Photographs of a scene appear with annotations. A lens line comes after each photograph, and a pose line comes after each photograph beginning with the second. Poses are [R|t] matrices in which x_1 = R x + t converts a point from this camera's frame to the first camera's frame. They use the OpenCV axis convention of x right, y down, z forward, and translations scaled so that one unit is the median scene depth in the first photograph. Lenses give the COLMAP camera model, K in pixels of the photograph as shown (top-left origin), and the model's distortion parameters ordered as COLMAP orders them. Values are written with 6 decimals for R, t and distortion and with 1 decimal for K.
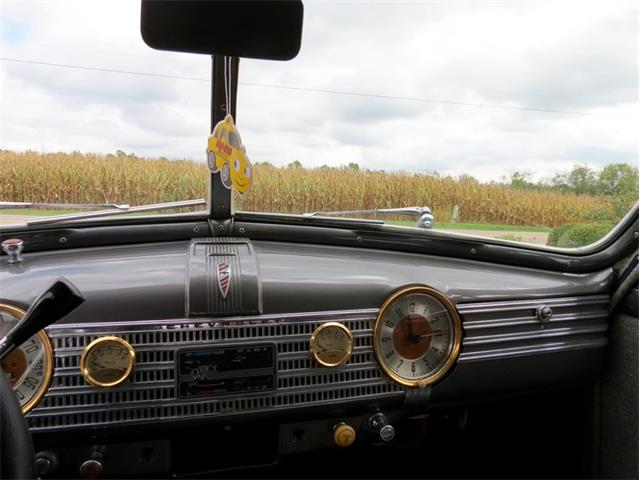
lens RADIAL K [[452.1, 0, 323.8], [0, 452.1, 238.8], [0, 0, 1]] dist [-0.032229, 0.012754]
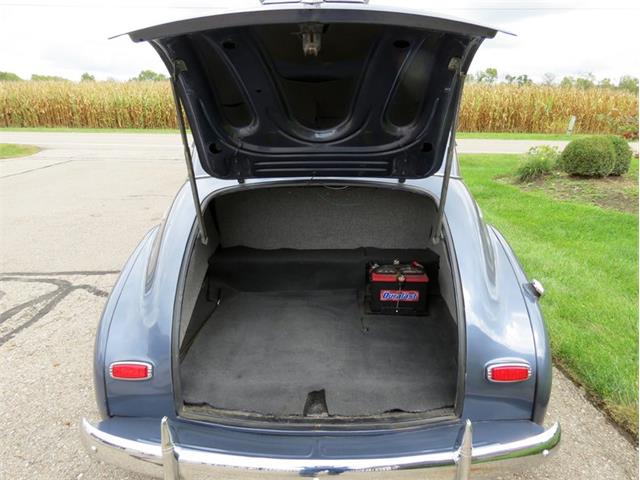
lens RADIAL K [[452.1, 0, 323.8], [0, 452.1, 238.8], [0, 0, 1]] dist [-0.032229, 0.012754]
pose [[0.960823, 0.043772, -0.273683, 1.493632], [0.008106, 0.982590, 0.185609, 0.154621], [0.277043, -0.180556, 0.943741, -5.150815]]
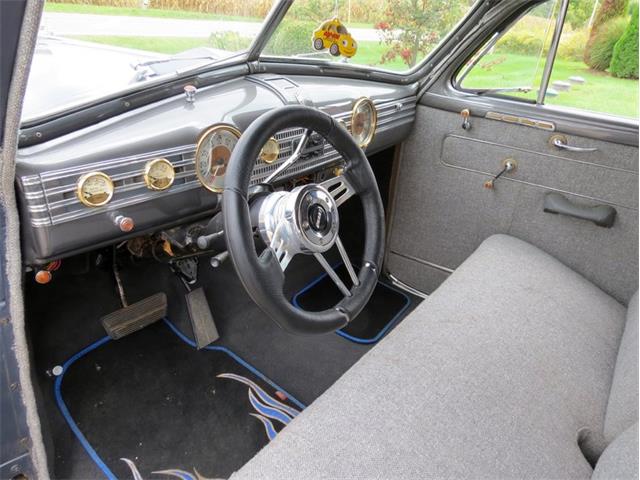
lens RADIAL K [[454.9, 0, 319.8], [0, 454.9, 252.4], [0, 0, 1]] dist [-0.042551, 0.002318]
pose [[0.804747, -0.250240, 0.538295, -1.051758], [-0.019438, 0.895210, 0.445220, -0.151122], [-0.593299, -0.368753, 0.715554, -0.508273]]
